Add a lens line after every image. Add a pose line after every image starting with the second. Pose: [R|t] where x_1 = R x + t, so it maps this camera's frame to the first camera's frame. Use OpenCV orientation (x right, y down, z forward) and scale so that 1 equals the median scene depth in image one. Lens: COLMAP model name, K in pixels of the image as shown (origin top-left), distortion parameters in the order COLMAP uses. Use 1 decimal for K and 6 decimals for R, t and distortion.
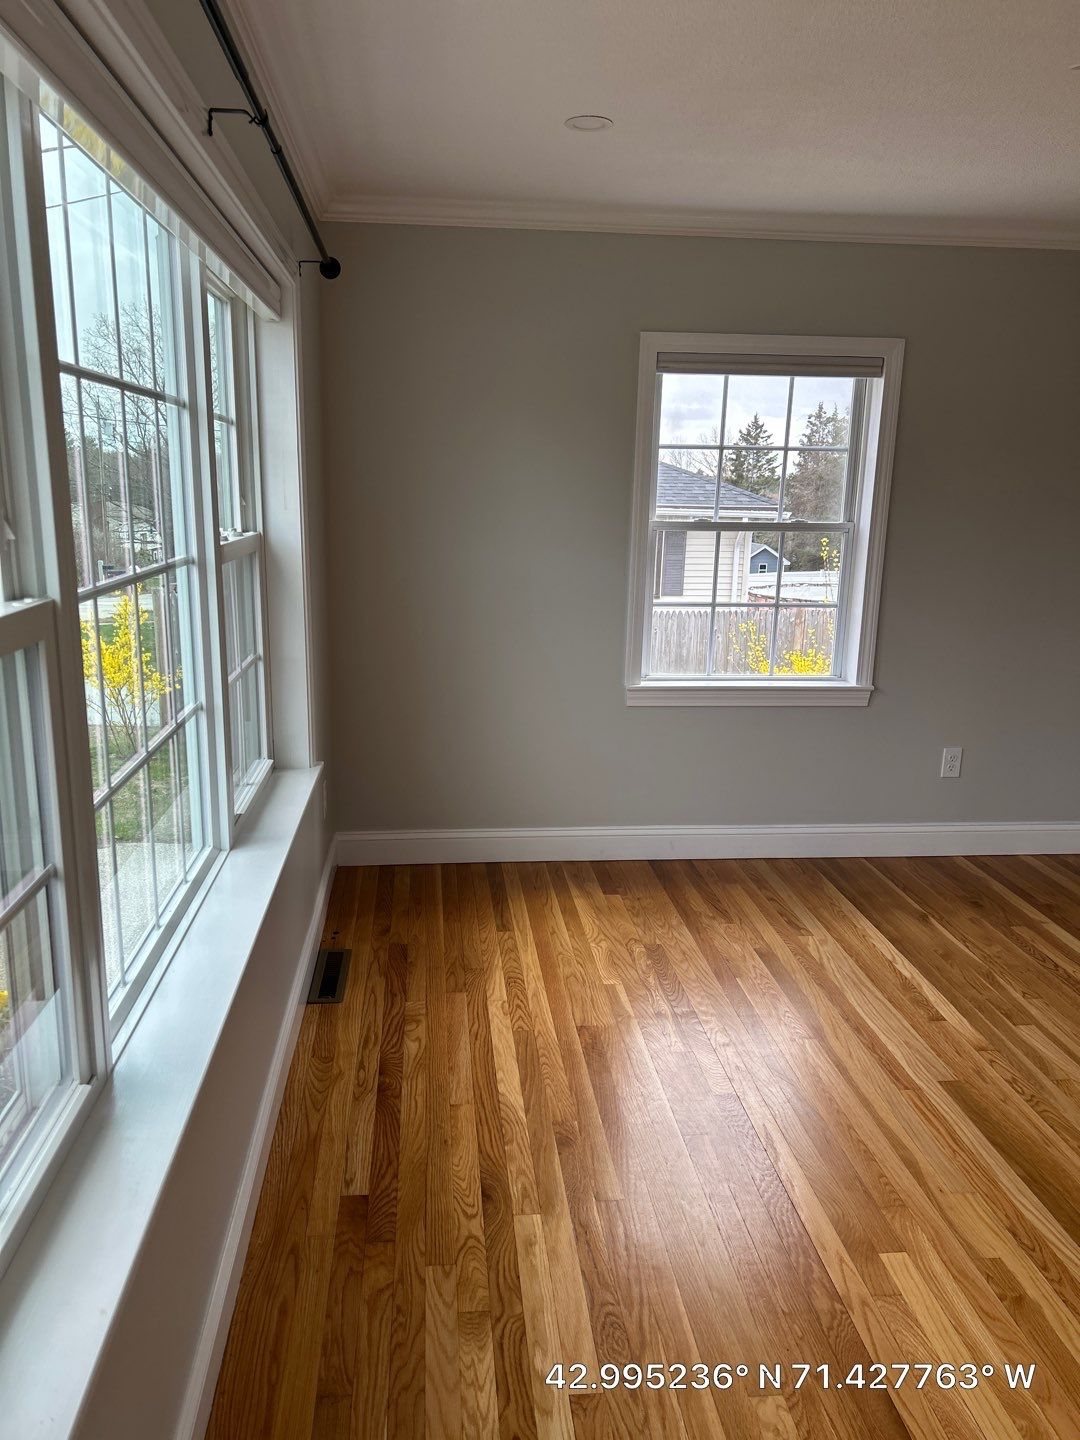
lens RADIAL K [[1087.8, 0, 540.0], [0, 1087.8, 720.0], [0, 0, 1]] dist [0.047716, -0.048159]
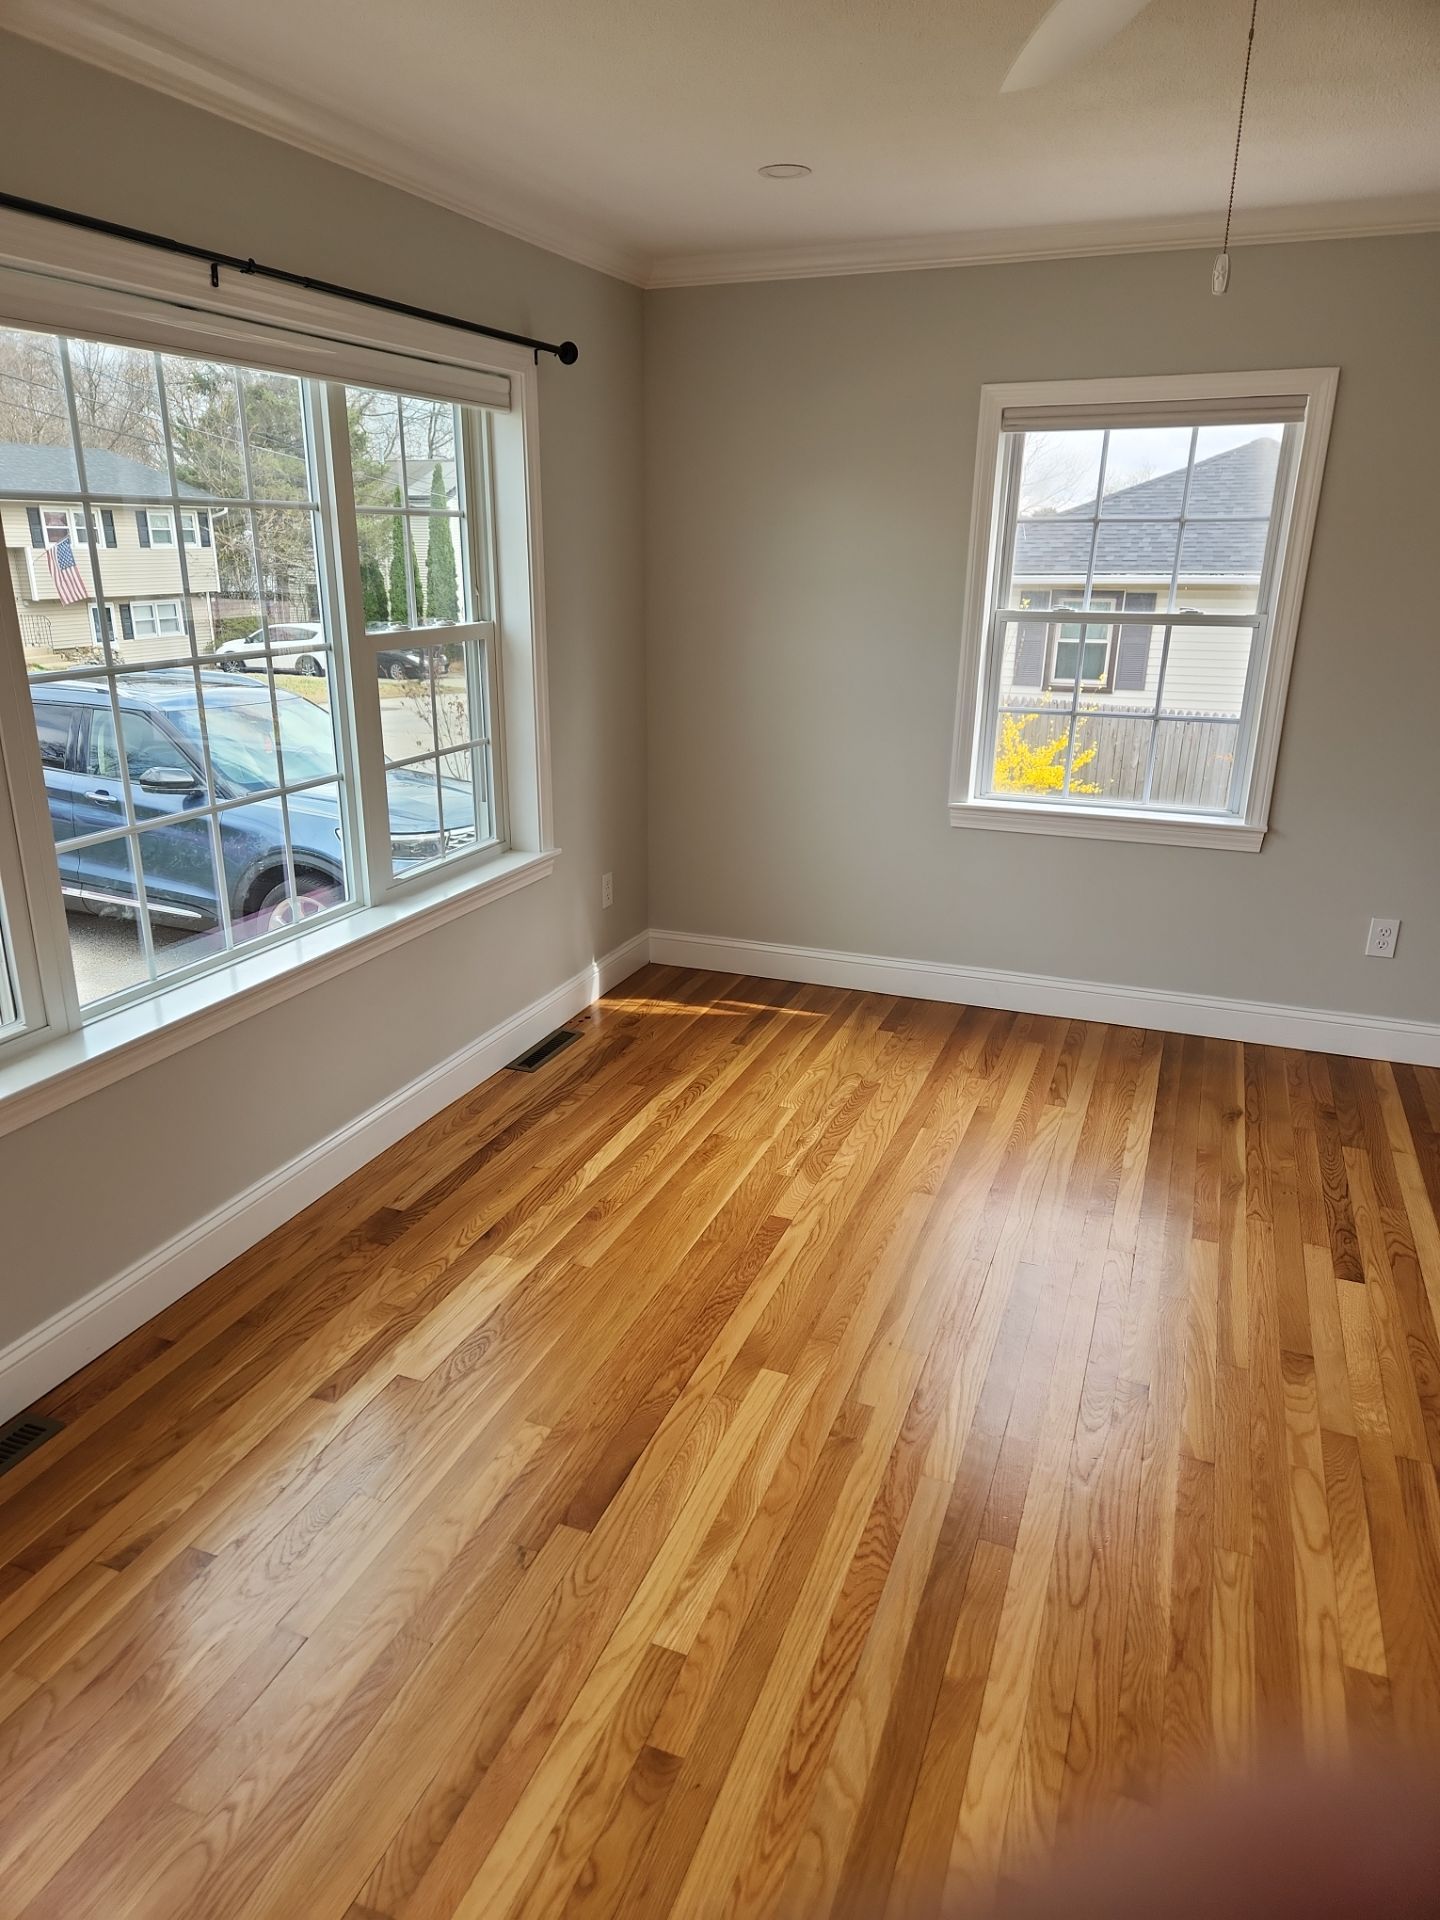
lens RADIAL K [[1286.5, 0, 689.1], [0, 1286.5, 953.5], [0, 0, 1]] dist [0.096423, -0.085118]
pose [[0.882171, 0.130210, -0.452570, 0.452812], [-0.090295, 0.989953, 0.108815, -0.007559], [0.462191, -0.055128, 0.885065, -0.036203]]
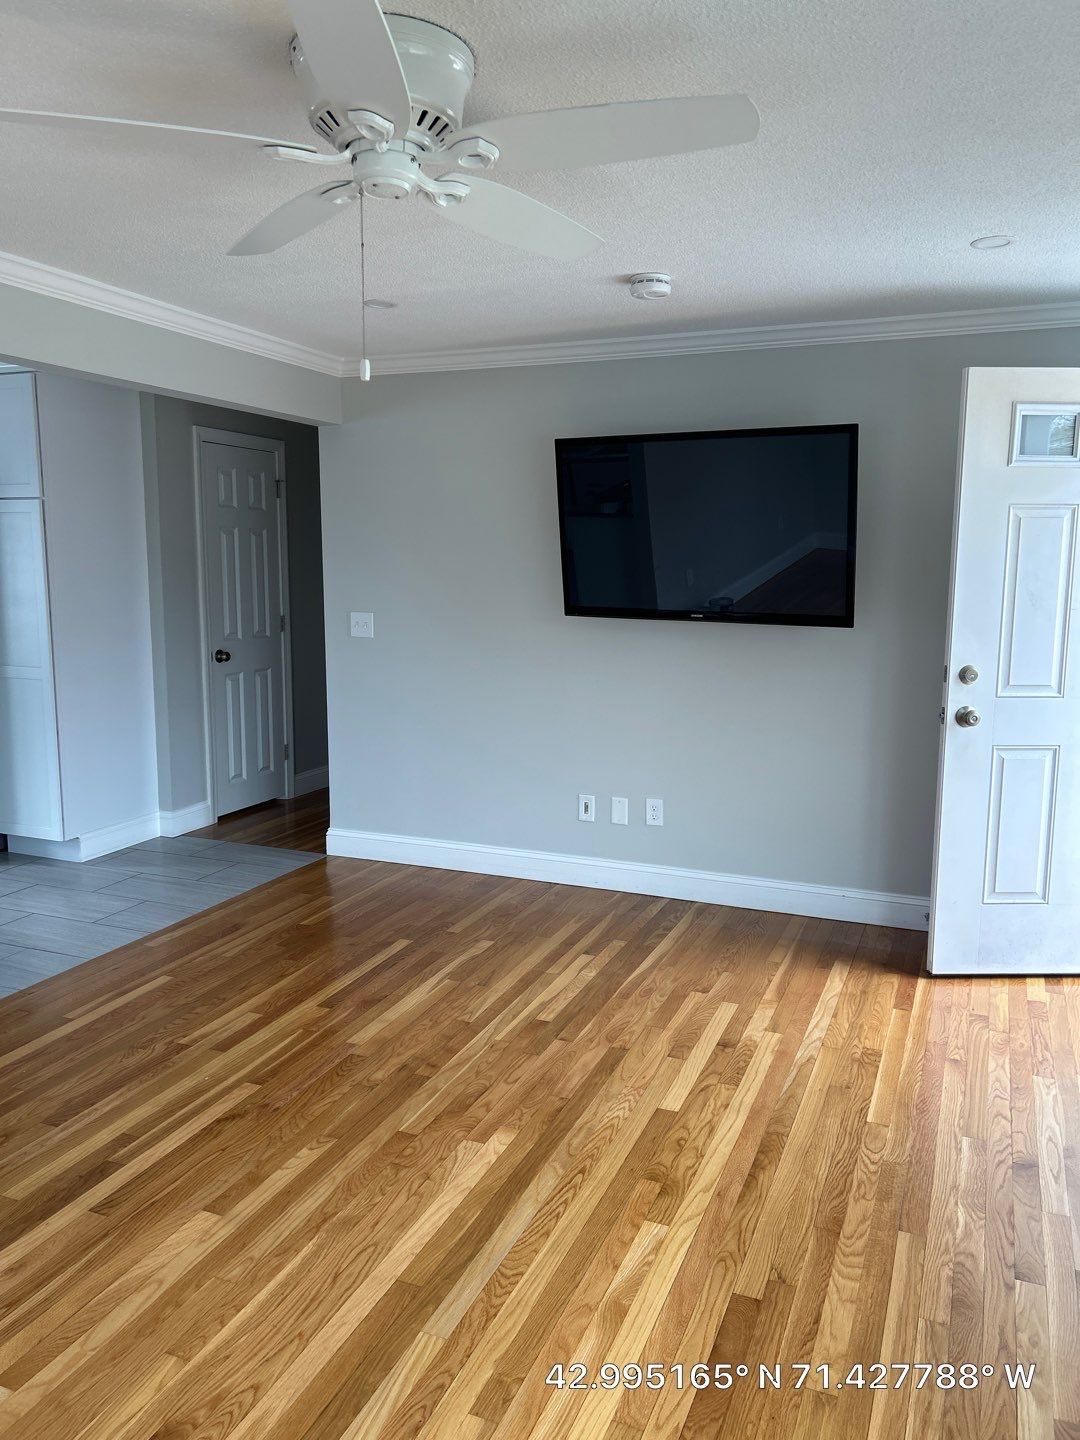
lens RADIAL K [[1070.8, 0, 557.0], [0, 1070.8, 726.1], [0, 0, 1]] dist [0.059620, -0.057791]
pose [[-0.881745, -0.102872, 0.460373, 0.005059], [0.074567, 0.933267, 0.351359, -0.203131], [-0.465796, 0.344138, -0.815232, 0.915517]]
